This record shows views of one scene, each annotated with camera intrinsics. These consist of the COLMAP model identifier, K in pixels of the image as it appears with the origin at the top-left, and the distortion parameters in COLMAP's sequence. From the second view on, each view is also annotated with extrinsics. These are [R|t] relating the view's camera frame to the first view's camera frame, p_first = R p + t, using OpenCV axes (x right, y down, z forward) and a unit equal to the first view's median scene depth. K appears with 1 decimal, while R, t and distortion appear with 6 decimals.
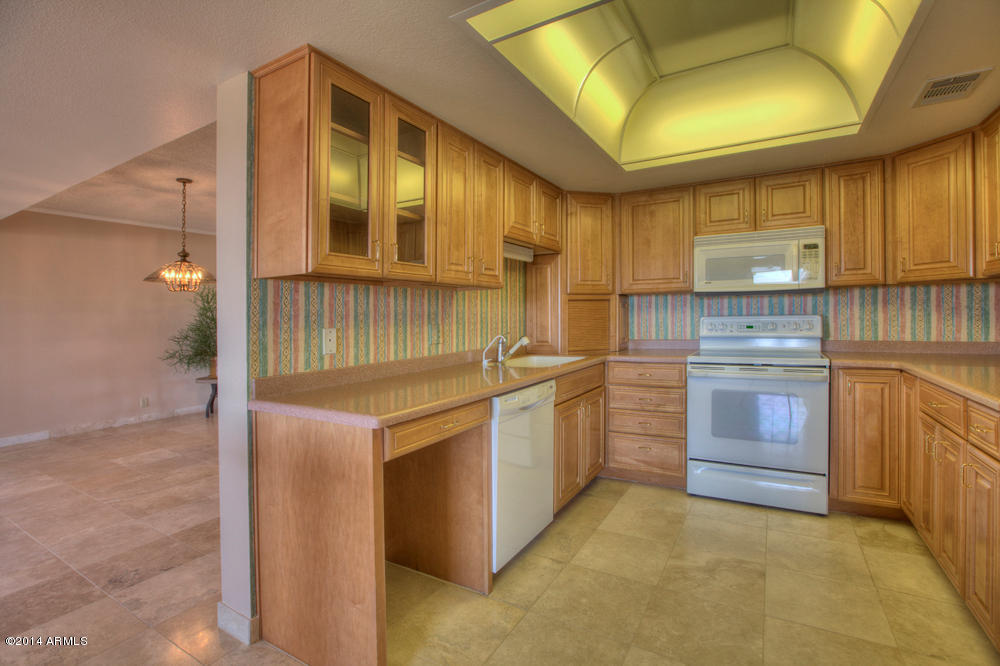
lens RADIAL K [[466.4, 0, 463.0], [0, 466.4, 320.6], [0, 0, 1]] dist [-0.019927, 0.001066]
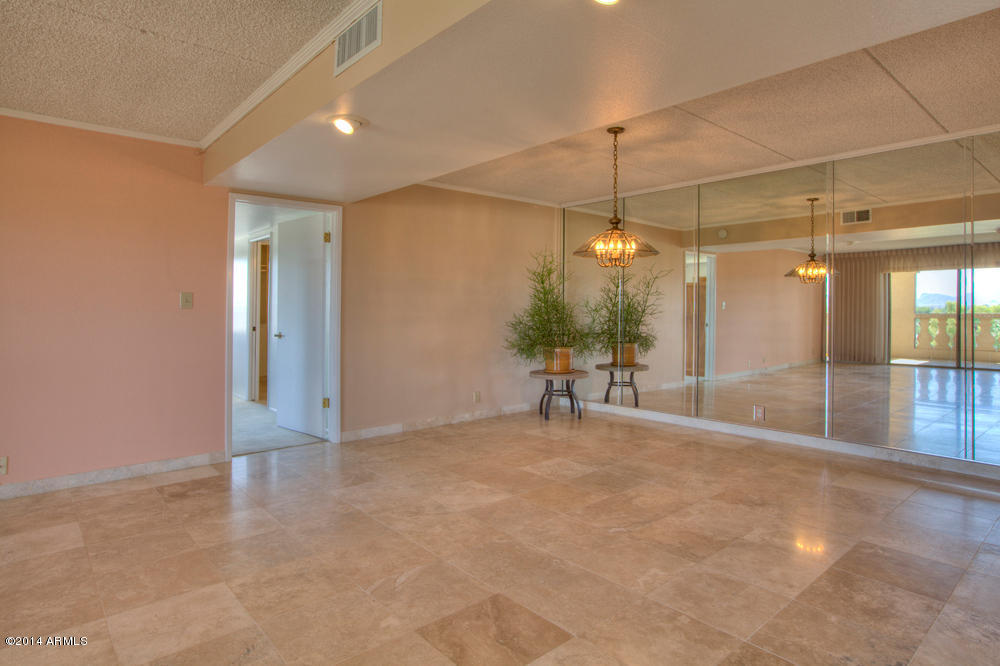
lens RADIAL K [[542.9, 0, 466.0], [0, 542.9, 302.1], [0, 0, 1]] dist [-0.005369, 0.002727]
pose [[0.955930, 0.015839, -0.293166, -0.755207], [-0.019899, 0.999743, -0.010873, 0.018275], [0.292918, 0.016227, 0.956000, 0.027872]]
